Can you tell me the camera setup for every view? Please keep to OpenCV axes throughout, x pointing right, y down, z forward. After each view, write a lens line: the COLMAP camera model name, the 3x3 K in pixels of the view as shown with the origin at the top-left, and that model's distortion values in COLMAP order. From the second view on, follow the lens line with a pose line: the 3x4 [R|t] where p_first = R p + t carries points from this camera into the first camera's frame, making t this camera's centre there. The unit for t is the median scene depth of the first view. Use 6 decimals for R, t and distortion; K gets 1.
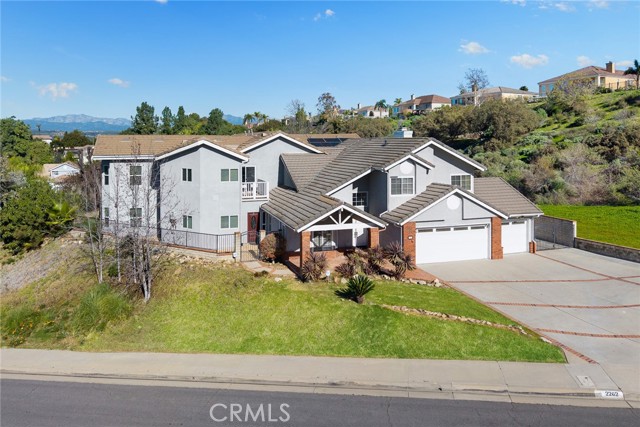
lens RADIAL K [[441.8, 0, 280.0], [0, 441.8, 127.0], [0, 0, 1]] dist [0.006216, -0.004740]
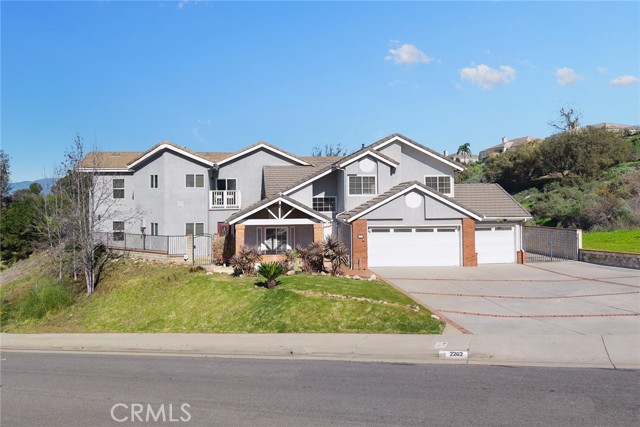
lens RADIAL K [[479.8, 0, 294.7], [0, 479.8, 166.6], [0, 0, 1]] dist [0.004416, -0.002568]
pose [[0.986252, -0.015677, -0.164500, 0.305078], [0.008677, 0.999029, -0.043187, 0.137774], [0.165018, 0.041166, 0.985431, -0.005273]]
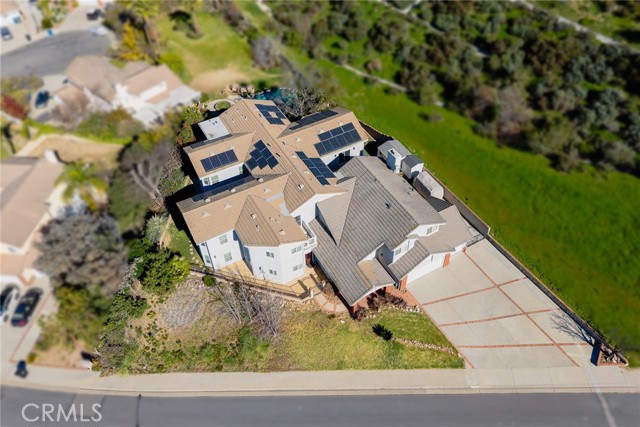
lens RADIAL K [[451.0, 0, 320.1], [0, 451.0, 183.0], [0, 0, 1]] dist [0.002776, 0.001435]
pose [[0.970440, -0.199521, 0.135788, -0.220783], [0.036761, 0.678266, 0.733897, -1.368976], [-0.238528, -0.707211, 0.665550, 0.092709]]
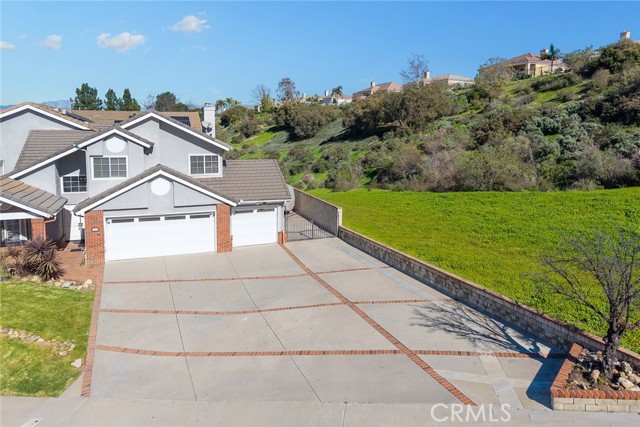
lens RADIAL K [[438.7, 0, 318.9], [0, 438.7, 175.7], [0, 0, 1]] dist [0.012213, 0.000891]
pose [[0.995728, 0.001927, 0.092319, 0.590125], [-0.014204, 0.991079, 0.132513, 0.035977], [-0.091240, -0.133258, 0.986873, 0.161985]]
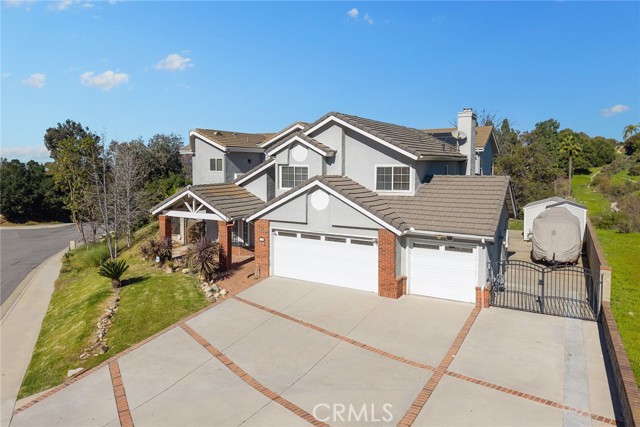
lens RADIAL K [[428.5, 0, 319.4], [0, 428.5, 160.6], [0, 0, 1]] dist [0.002452, -0.002397]
pose [[0.711247, 0.002740, -0.702937, 0.840200], [0.016921, 0.999636, 0.021018, 0.090810], [0.702739, -0.026843, 0.710941, 0.502464]]
